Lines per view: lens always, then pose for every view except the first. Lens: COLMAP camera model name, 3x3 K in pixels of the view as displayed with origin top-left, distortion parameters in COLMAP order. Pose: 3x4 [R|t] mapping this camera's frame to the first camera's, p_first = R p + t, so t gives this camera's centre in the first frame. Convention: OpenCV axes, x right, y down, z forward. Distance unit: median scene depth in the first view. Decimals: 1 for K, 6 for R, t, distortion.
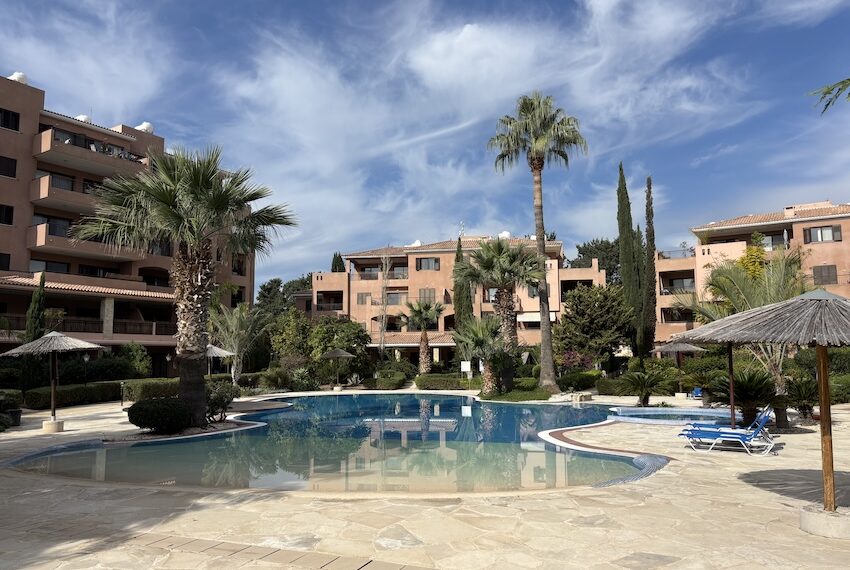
lens RADIAL K [[644.3, 0, 425.0], [0, 644.3, 285.0], [0, 0, 1]] dist [0.043277, -0.001714]
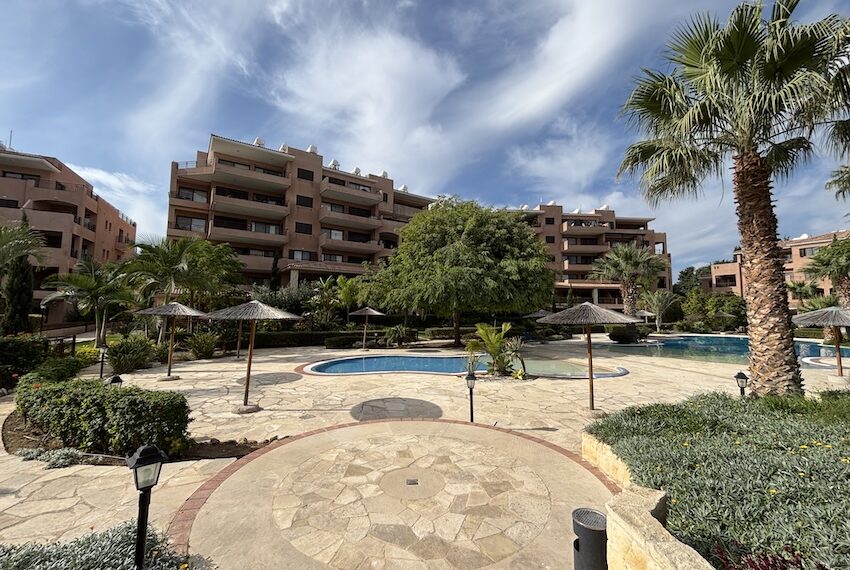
lens RADIAL K [[348.9, 0, 422.2], [0, 348.9, 282.8], [0, 0, 1]] dist [0.001639, 0.000485]
pose [[0.619039, -0.056510, -0.783324, 0.109121], [0.080392, 0.996728, -0.008374, -0.039732], [0.781235, -0.057789, 0.621557, -0.255243]]
